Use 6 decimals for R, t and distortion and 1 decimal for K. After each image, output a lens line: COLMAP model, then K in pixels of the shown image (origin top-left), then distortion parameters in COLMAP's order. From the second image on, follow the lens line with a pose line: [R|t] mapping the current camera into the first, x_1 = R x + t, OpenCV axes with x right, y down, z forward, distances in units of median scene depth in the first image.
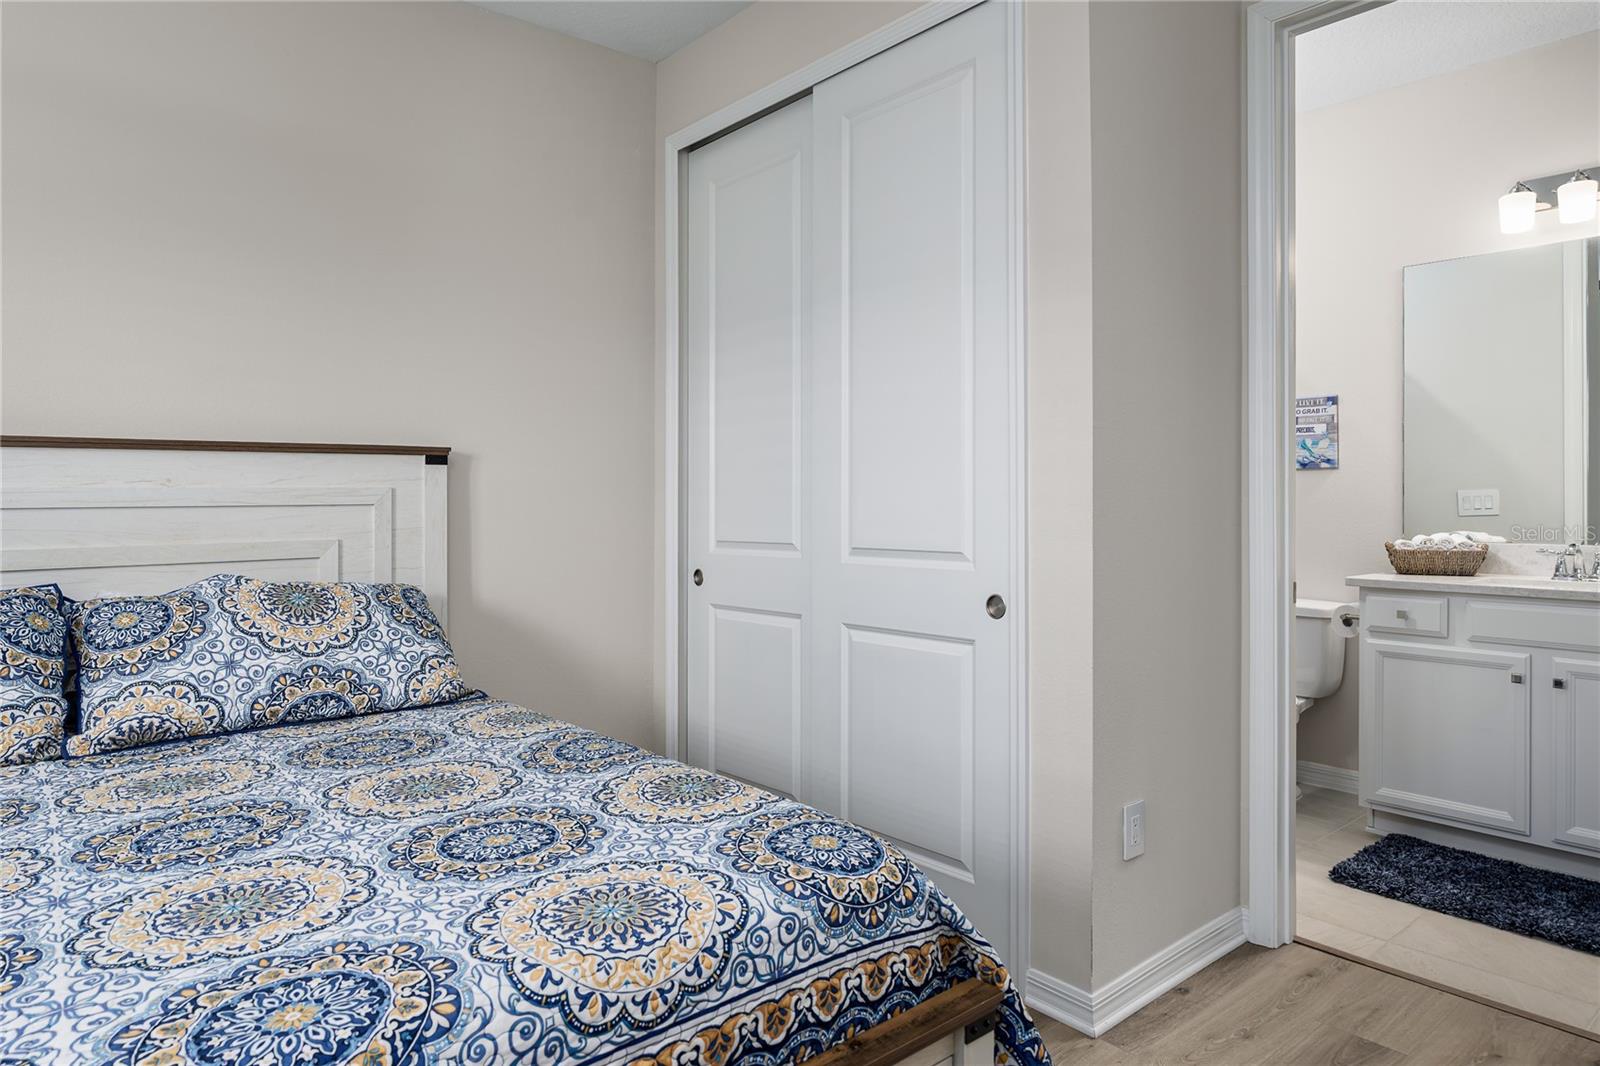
lens RADIAL K [[998.9, 0, 797.4], [0, 998.9, 523.1], [0, 0, 1]] dist [0.004701, -0.000670]
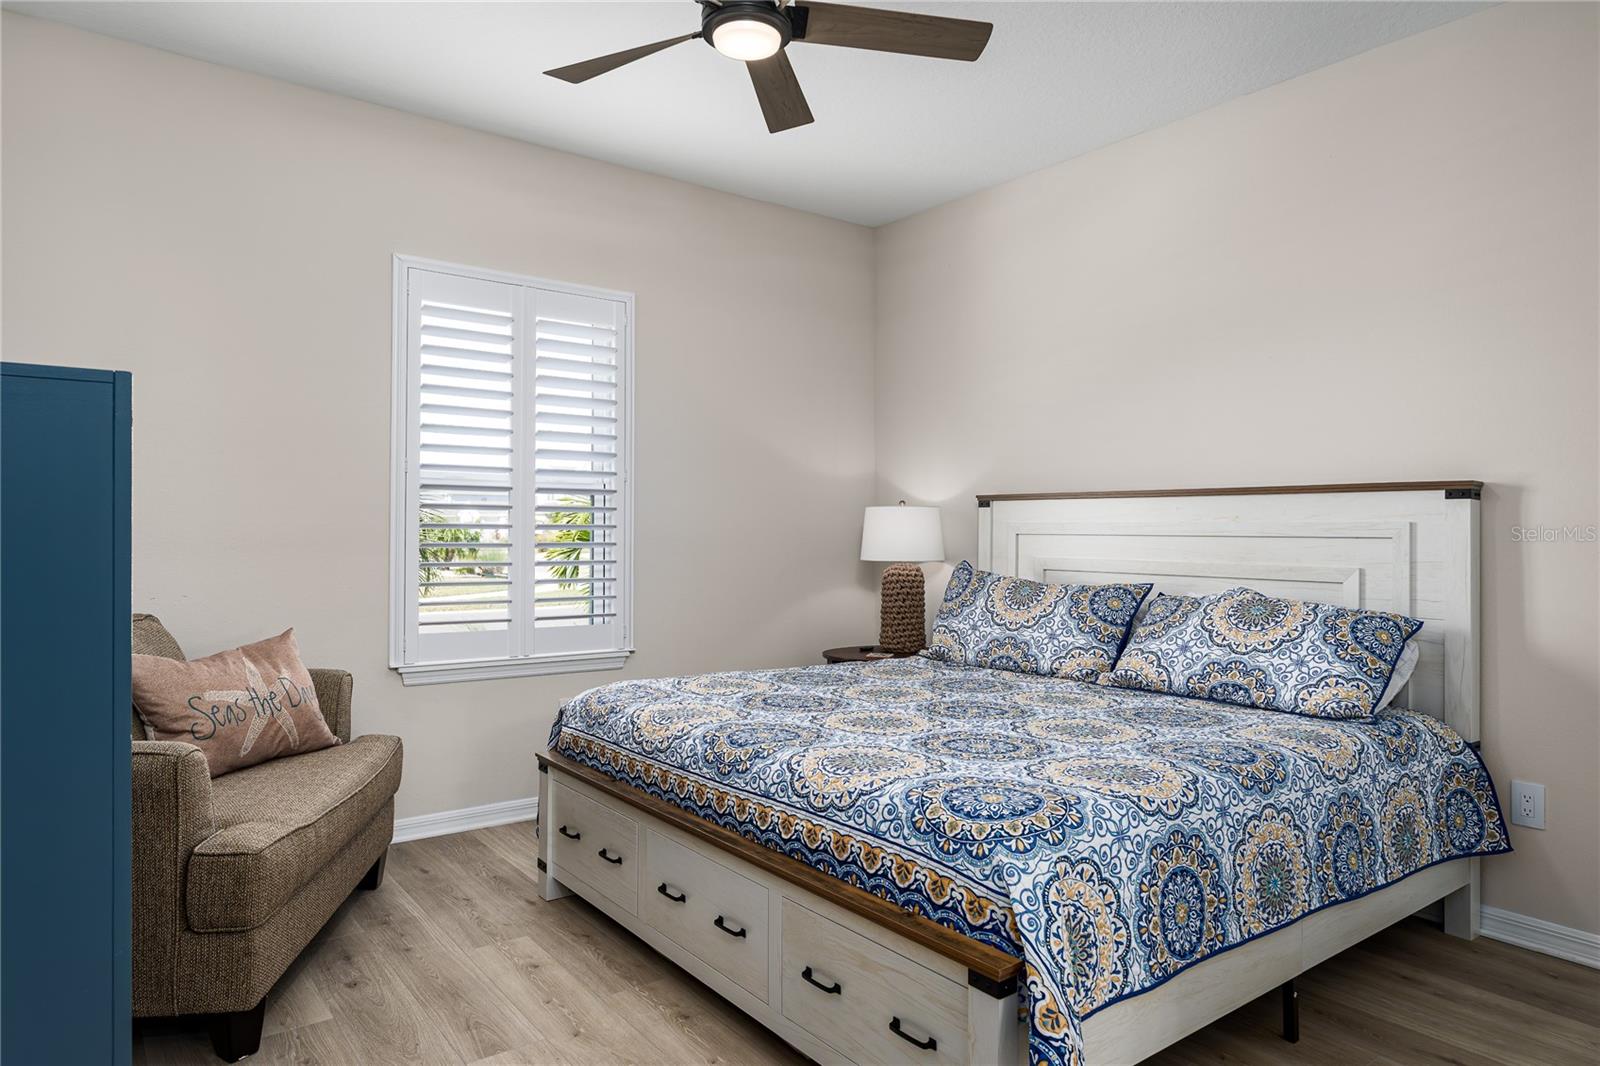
lens RADIAL K [[998.9, 0, 801.5], [0, 998.9, 539.4], [0, 0, 1]] dist [0.004701, -0.000670]
pose [[-0.058113, 0.016788, -0.998169, 0.856962], [-0.031807, 0.999320, 0.018659, -0.020690], [0.997803, 0.032833, -0.057540, 0.527154]]
